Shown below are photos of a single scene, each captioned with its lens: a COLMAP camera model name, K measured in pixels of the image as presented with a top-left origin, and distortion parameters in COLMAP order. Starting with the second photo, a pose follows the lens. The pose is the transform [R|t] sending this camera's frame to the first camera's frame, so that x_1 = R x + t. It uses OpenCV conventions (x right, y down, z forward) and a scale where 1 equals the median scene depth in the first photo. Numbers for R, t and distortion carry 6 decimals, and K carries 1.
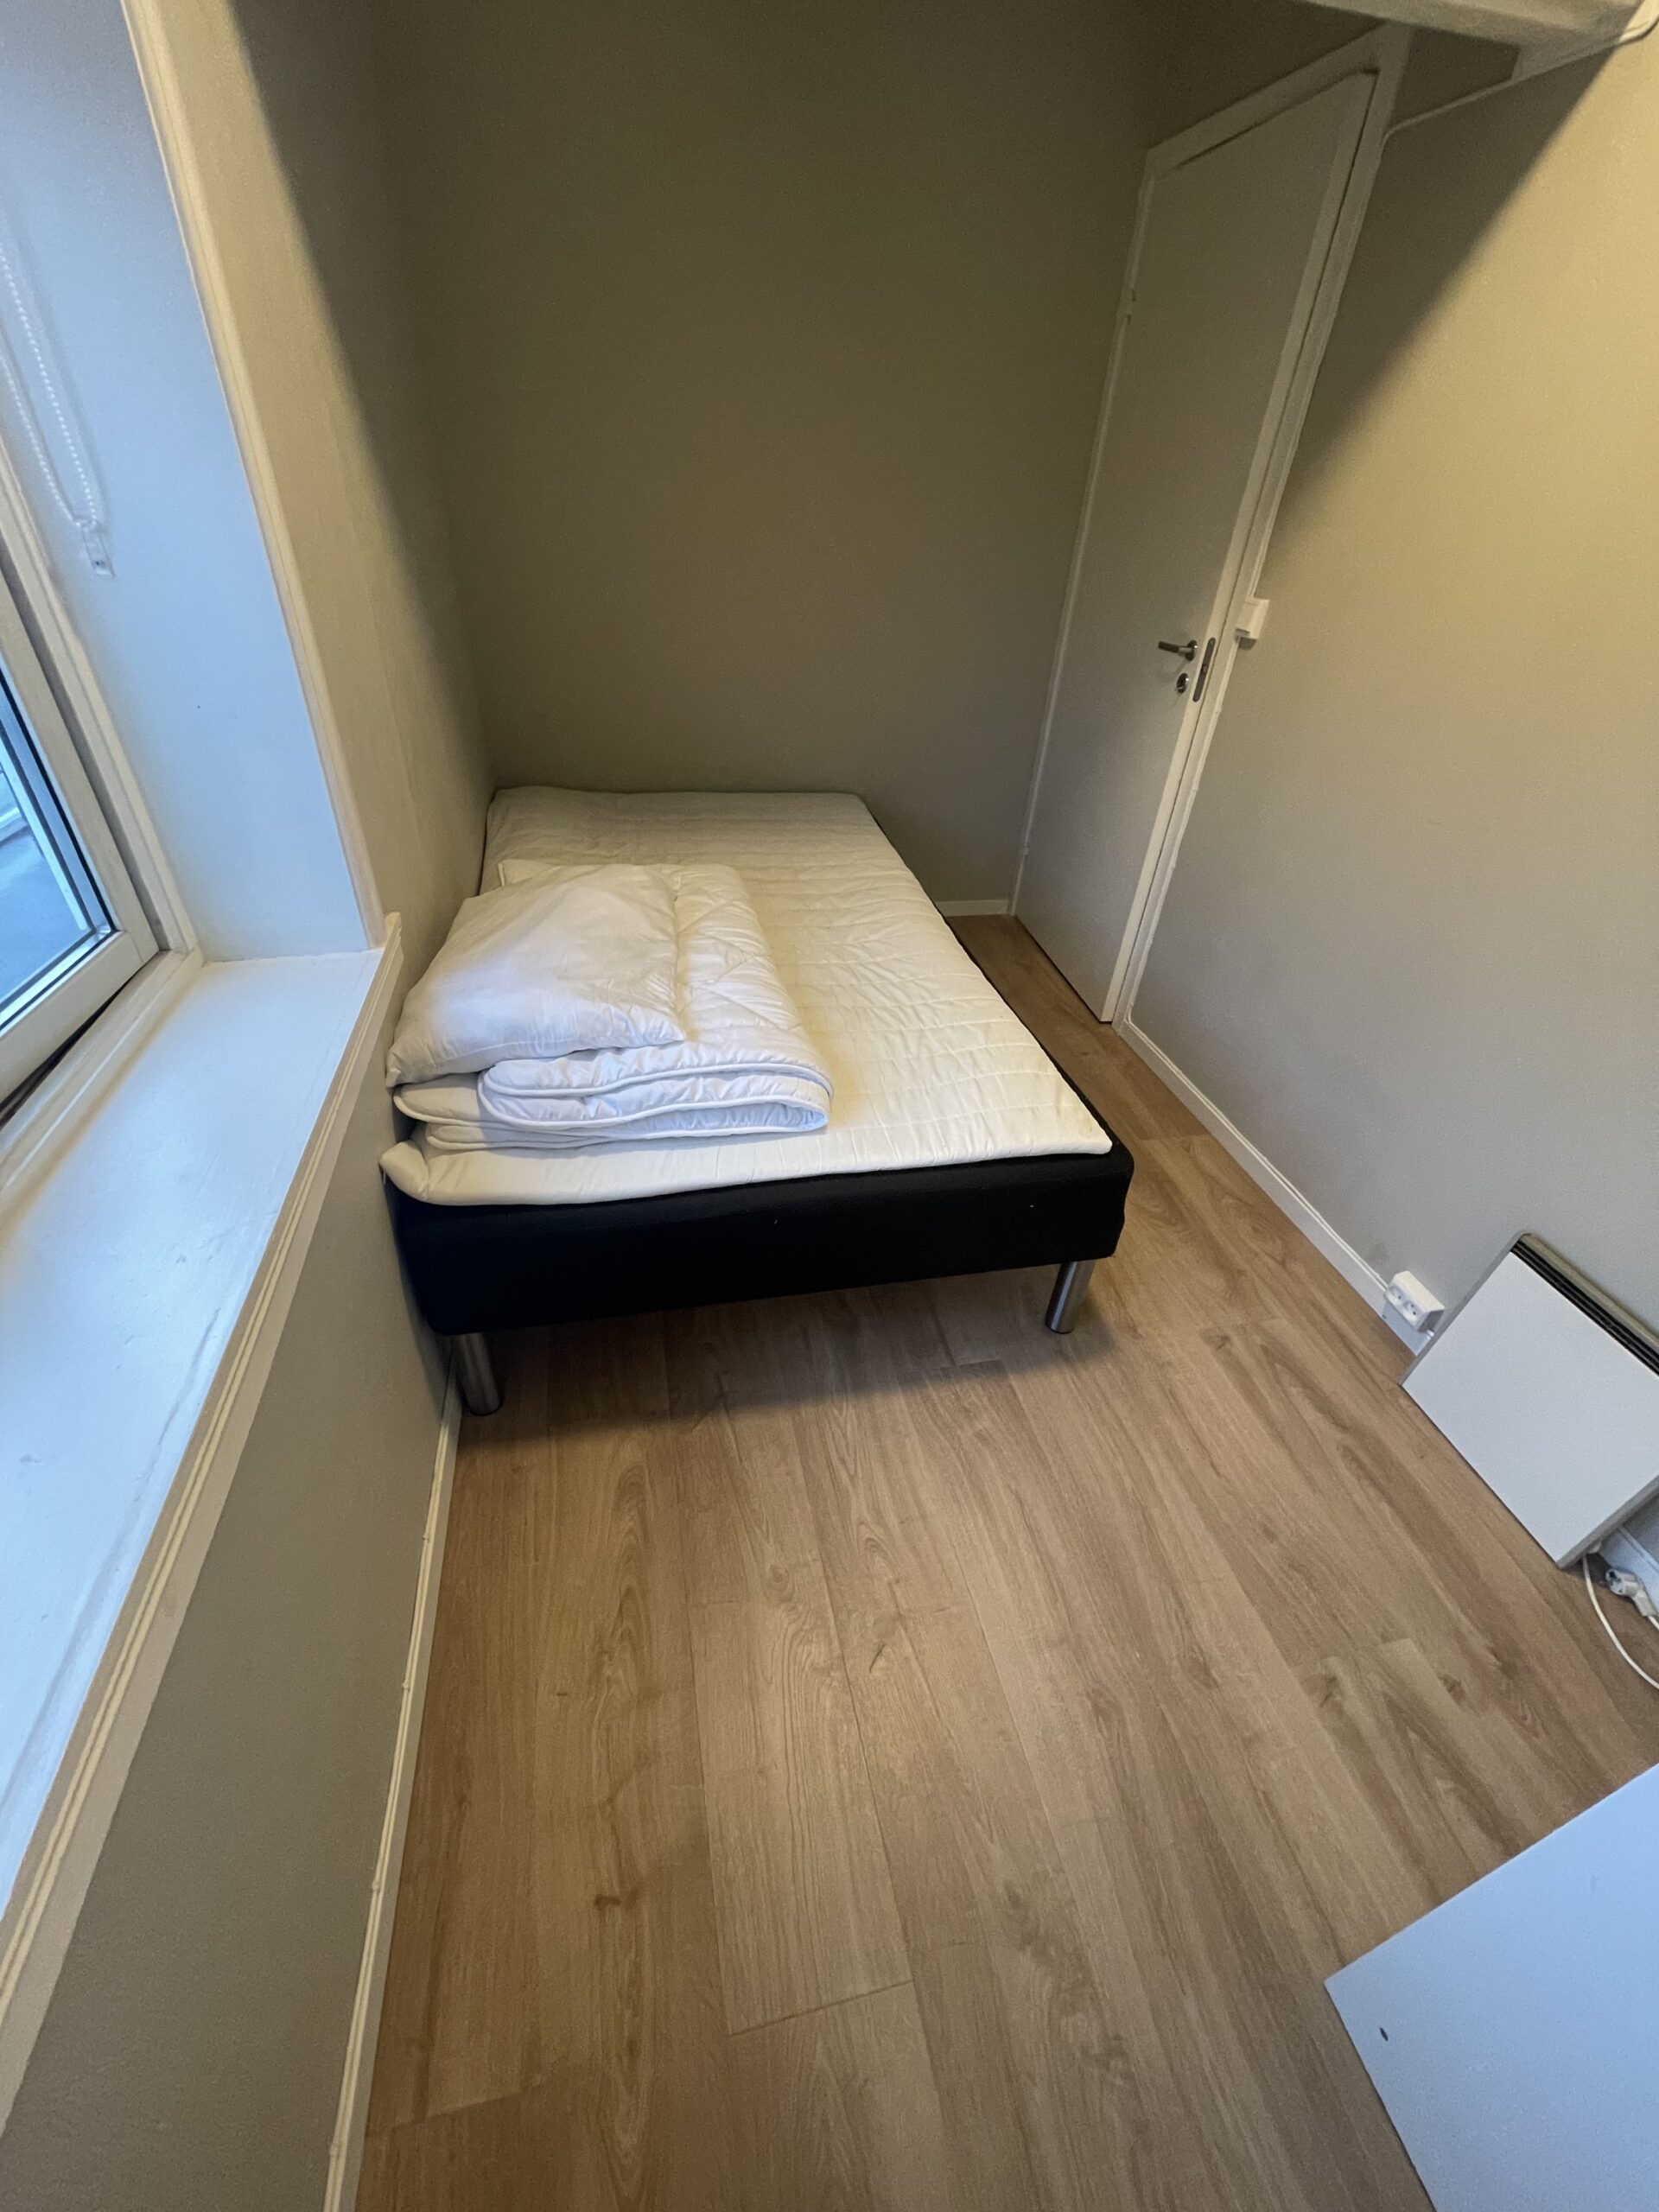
lens RADIAL K [[898.3, 0, 826.4], [0, 898.3, 1105.9], [0, 0, 1]] dist [-0.002797, 0.000340]
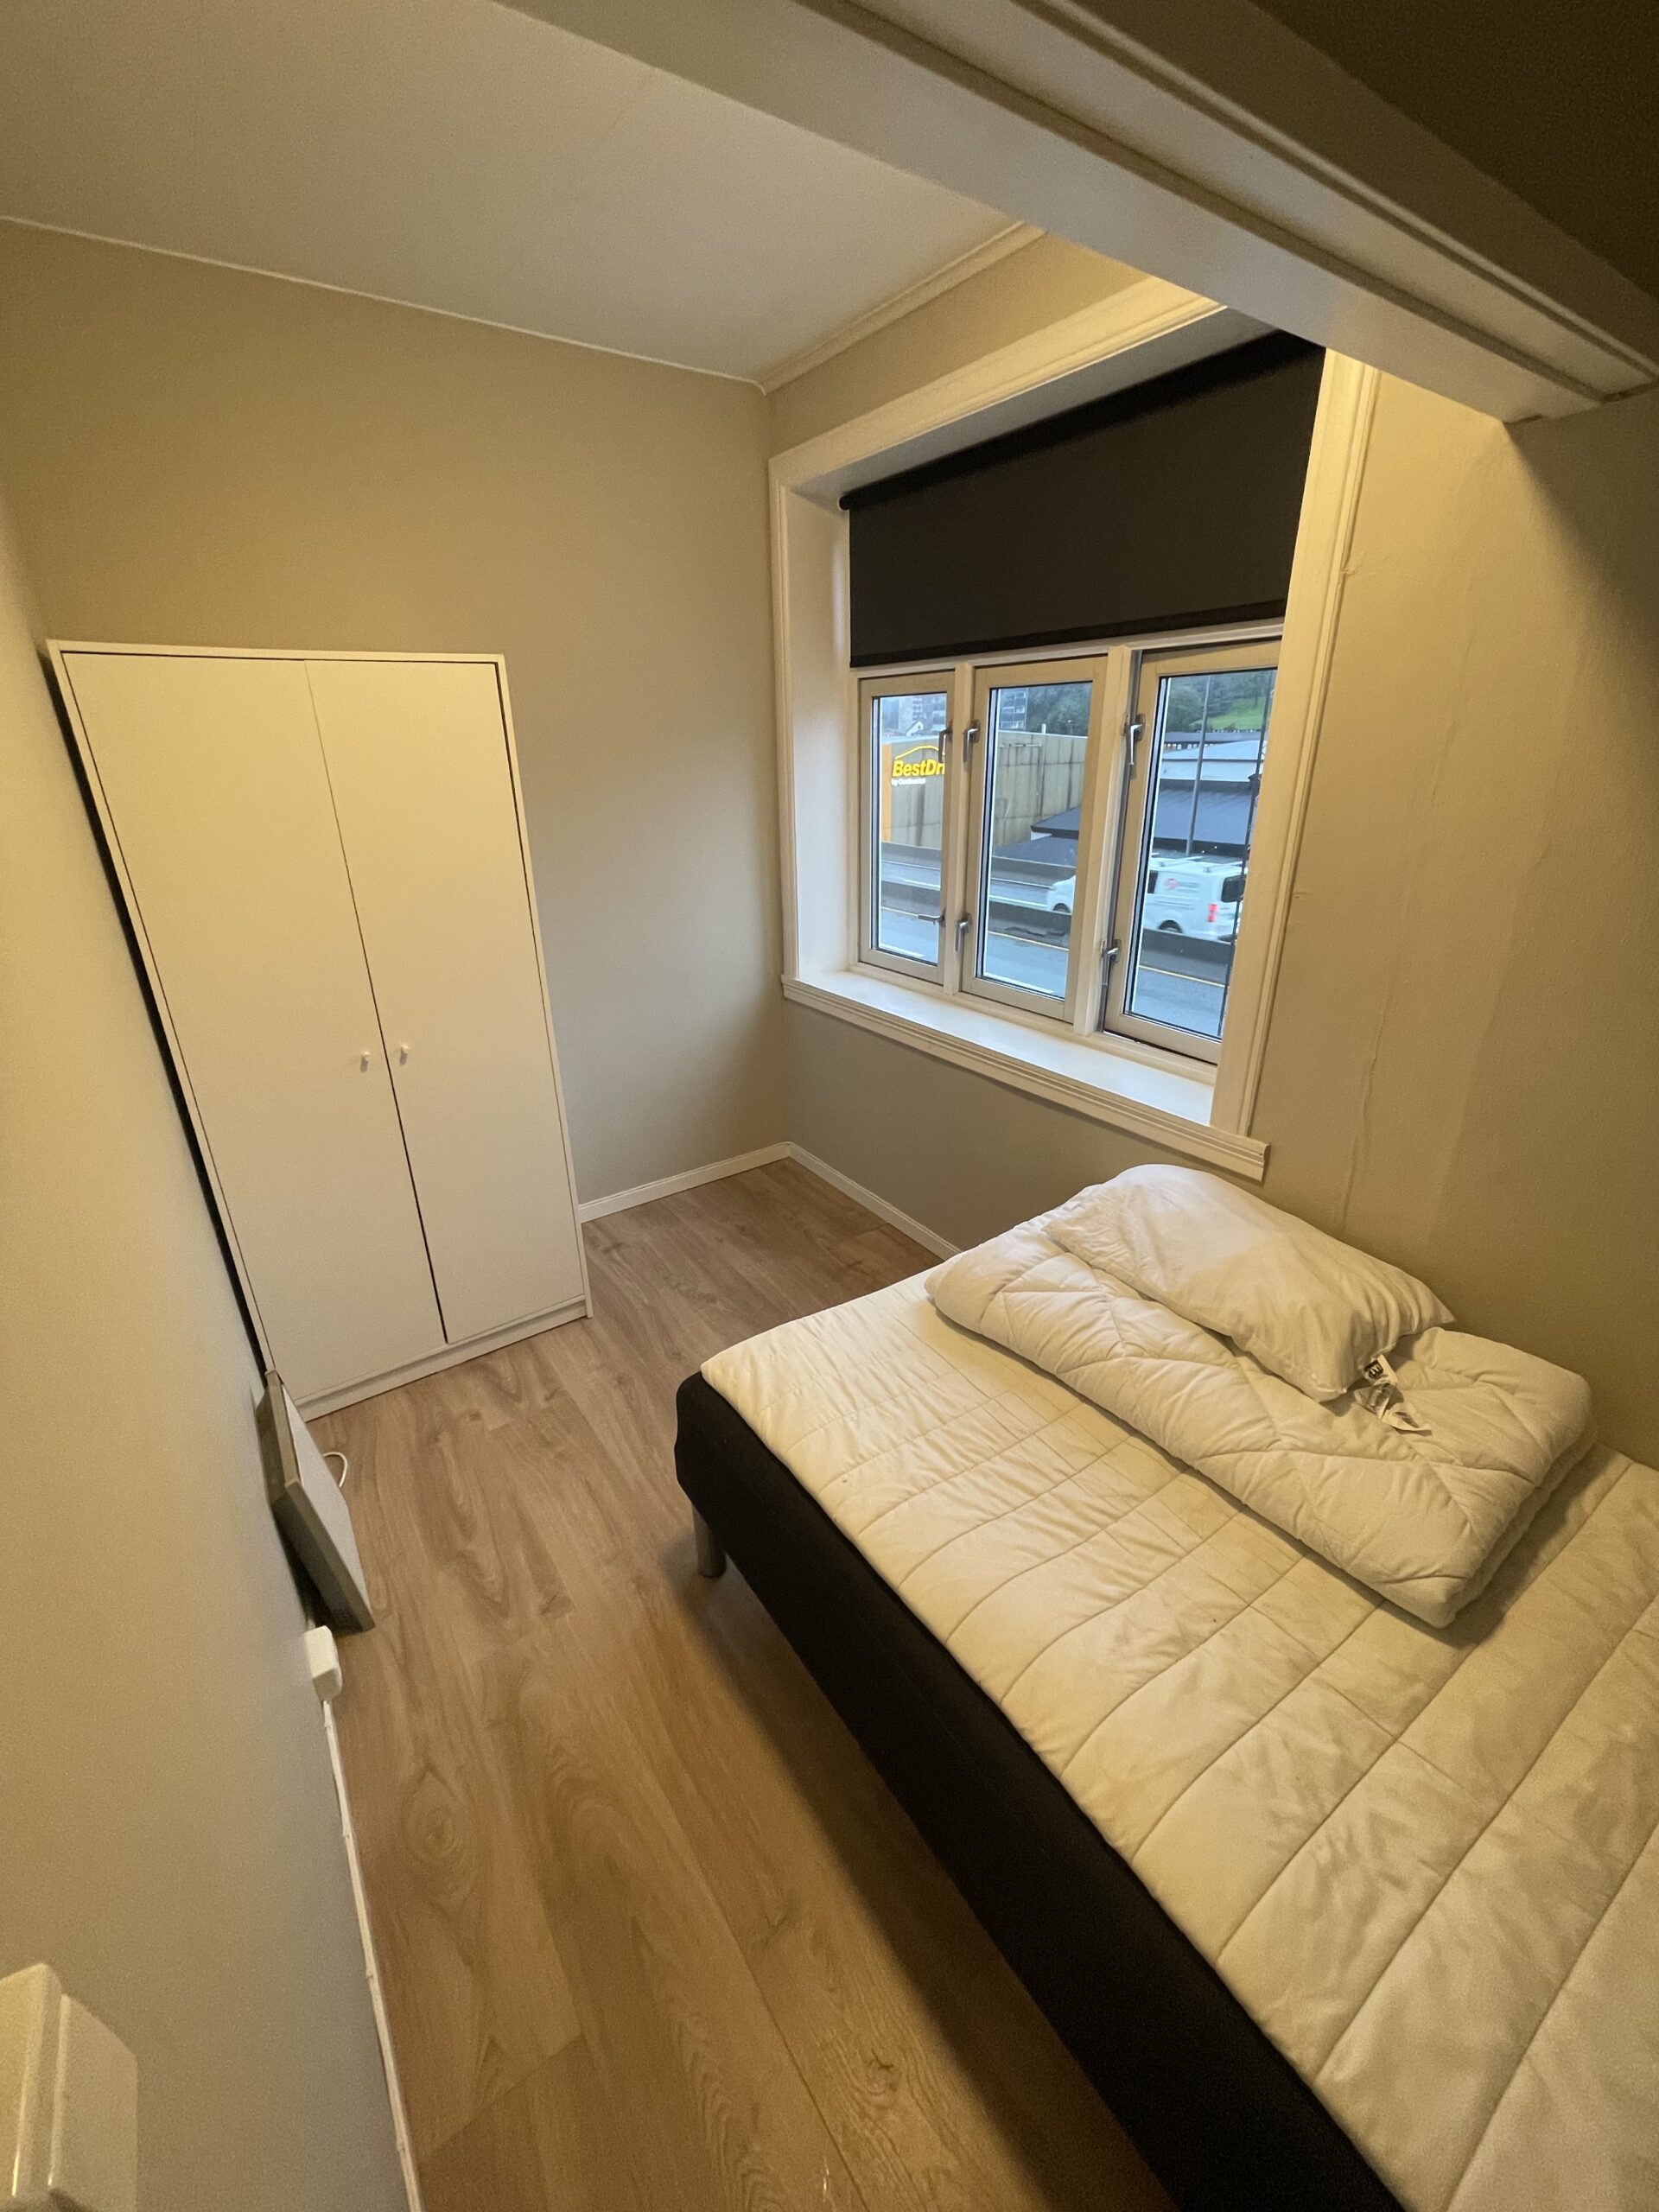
lens RADIAL K [[898.3, 0, 831.6], [0, 898.3, 1107.5], [0, 0, 1]] dist [-0.002797, 0.000340]
pose [[-0.922998, 0.106551, -0.369760, 0.497957], [-0.250367, 0.563417, 0.787323, -0.962201], [0.292219, 0.819273, -0.493355, 1.217551]]
